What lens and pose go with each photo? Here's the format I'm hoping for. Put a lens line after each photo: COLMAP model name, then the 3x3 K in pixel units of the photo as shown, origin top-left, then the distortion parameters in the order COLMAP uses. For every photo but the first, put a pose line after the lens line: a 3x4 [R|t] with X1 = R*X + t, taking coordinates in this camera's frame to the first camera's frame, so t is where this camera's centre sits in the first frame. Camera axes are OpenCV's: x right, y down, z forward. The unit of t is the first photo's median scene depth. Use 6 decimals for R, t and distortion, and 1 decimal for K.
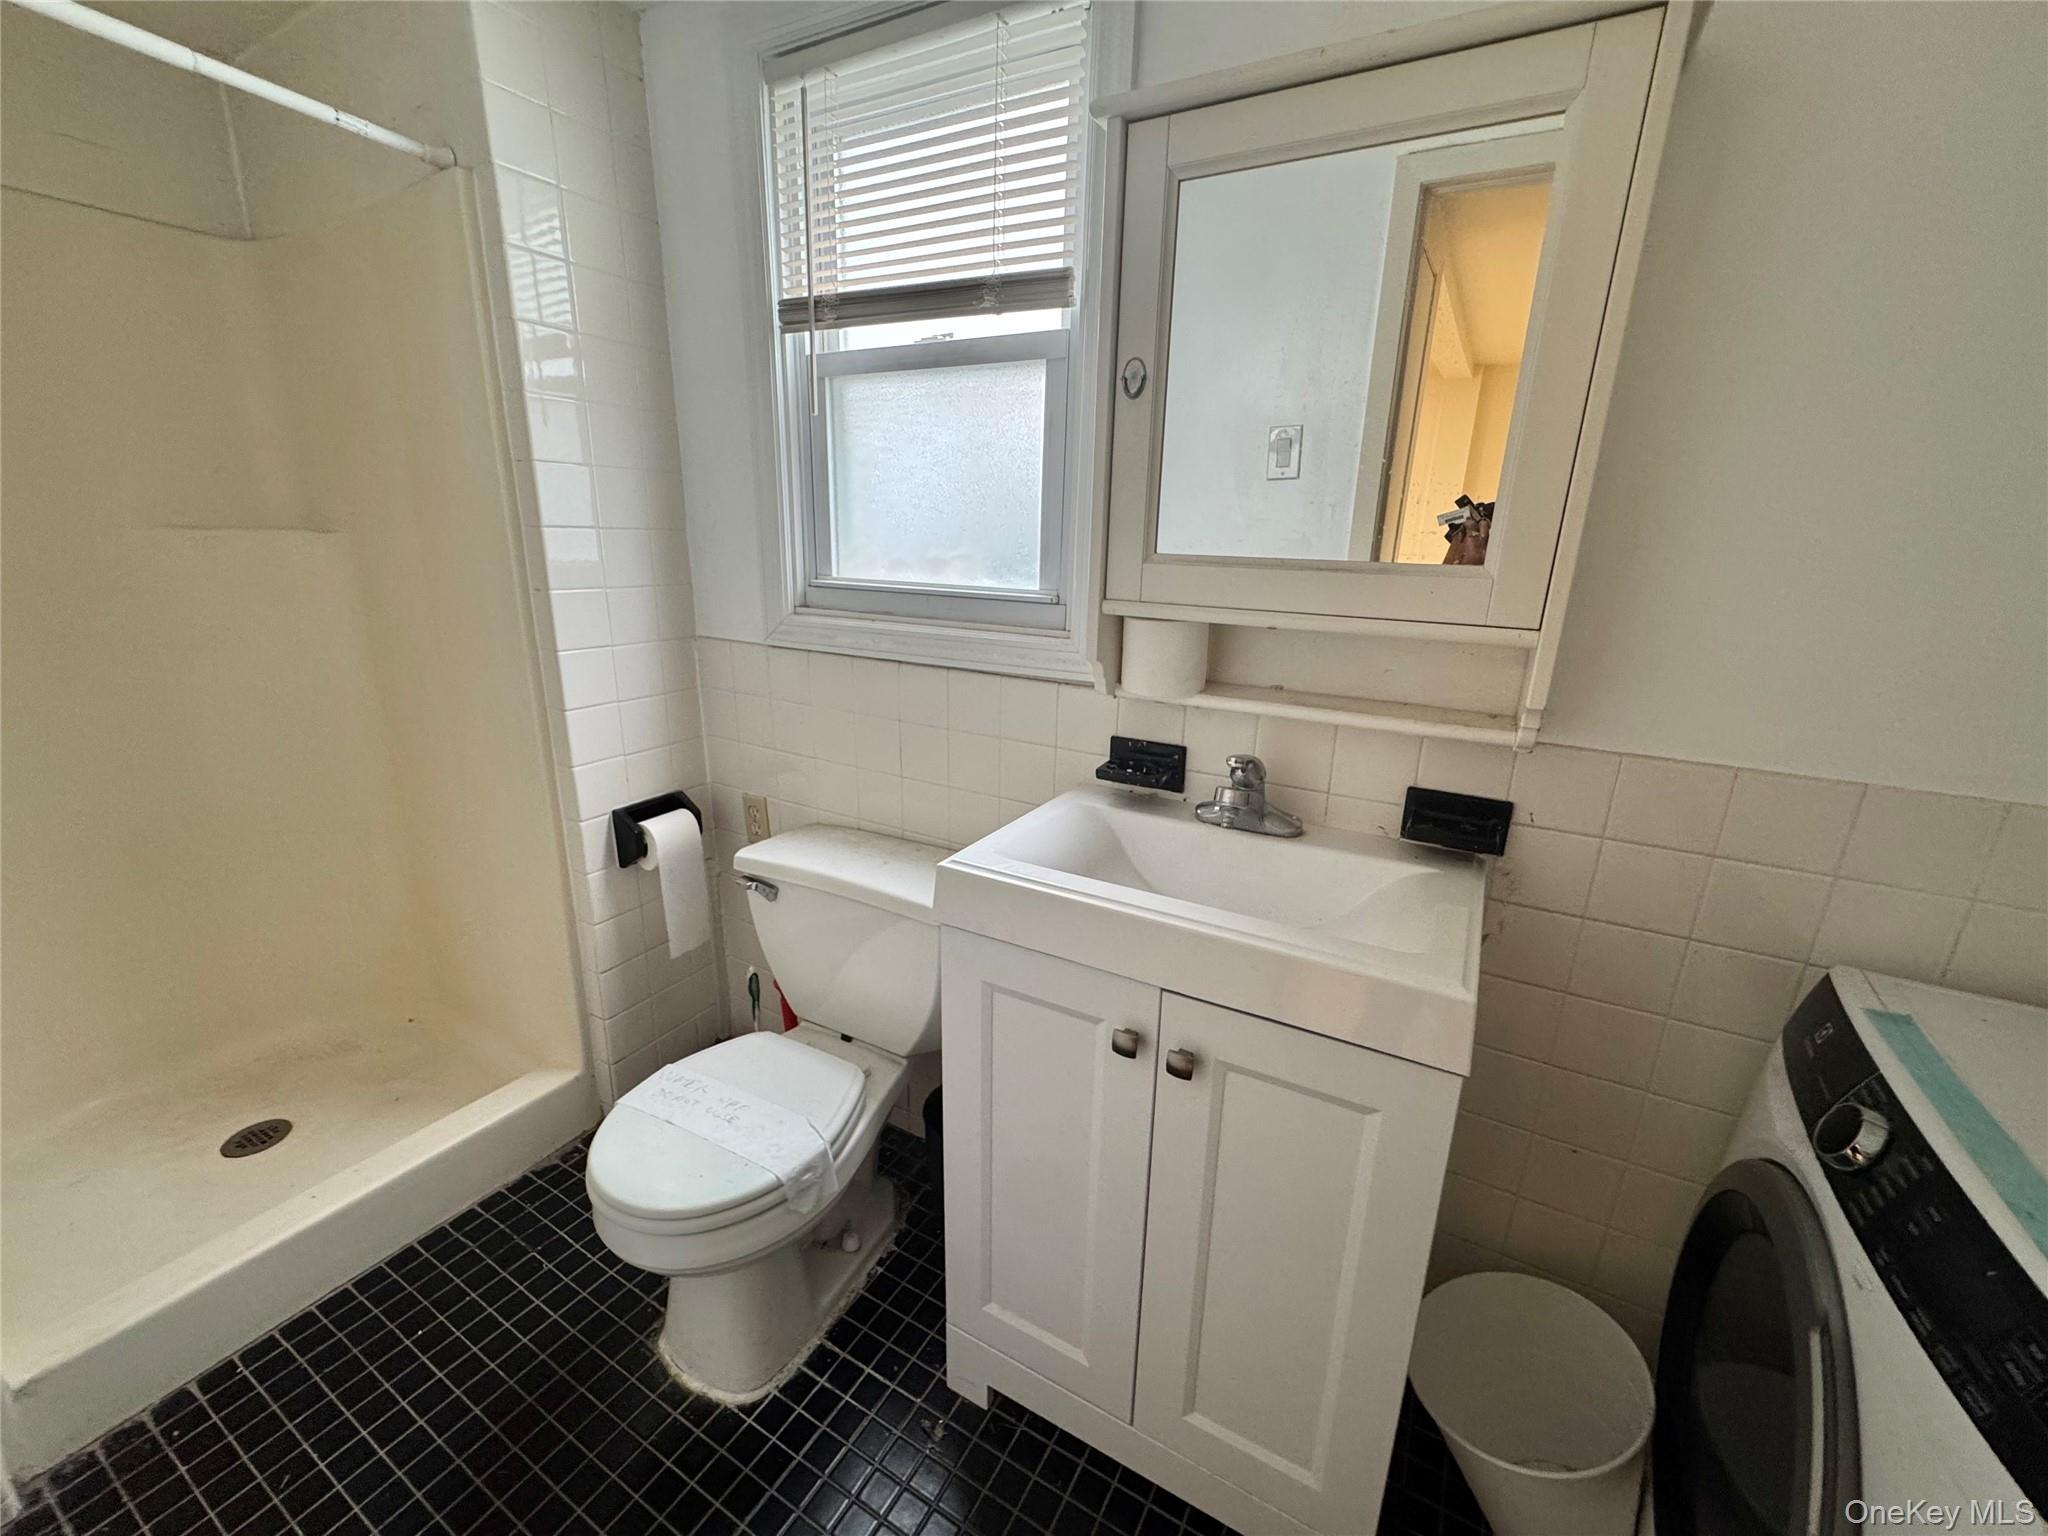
lens RADIAL K [[819.3, 0, 1025.6], [0, 819.3, 770.3], [0, 0, 1]] dist [-0.004418, 0.000051]
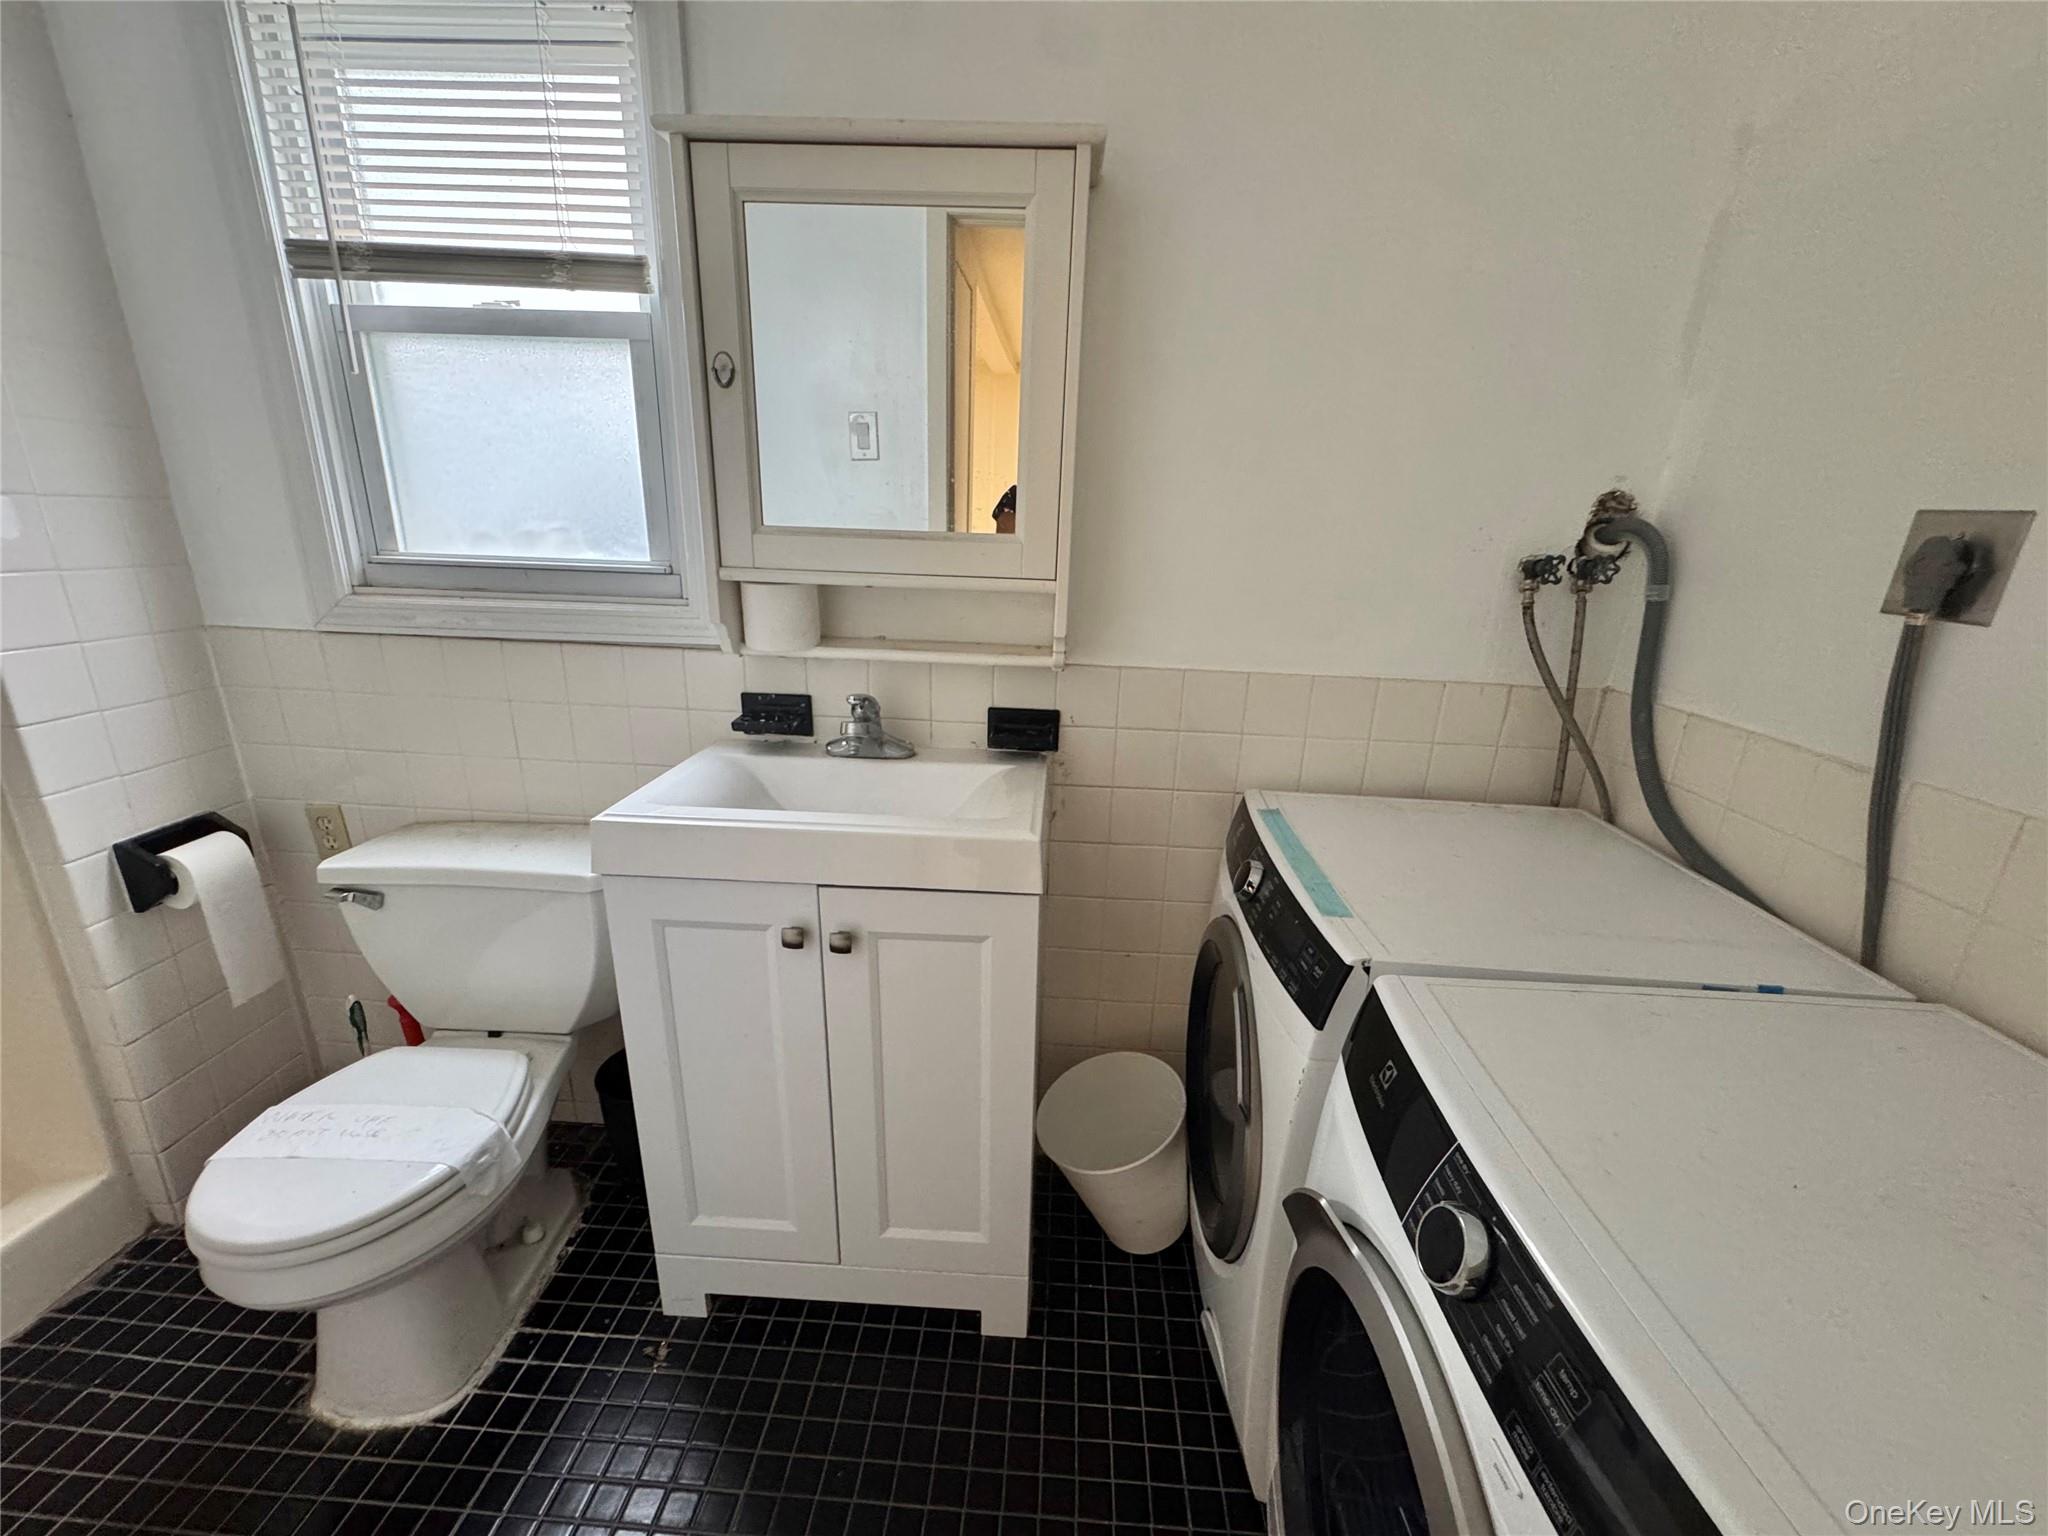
lens RADIAL K [[819.3, 0, 1025.6], [0, 819.3, 770.3], [0, 0, 1]] dist [-0.004418, 0.000051]
pose [[0.893095, -0.128241, 0.431202, -0.043227], [0.115882, 0.991743, 0.054936, 0.047008], [-0.434686, 0.000905, 0.900582, -0.164290]]
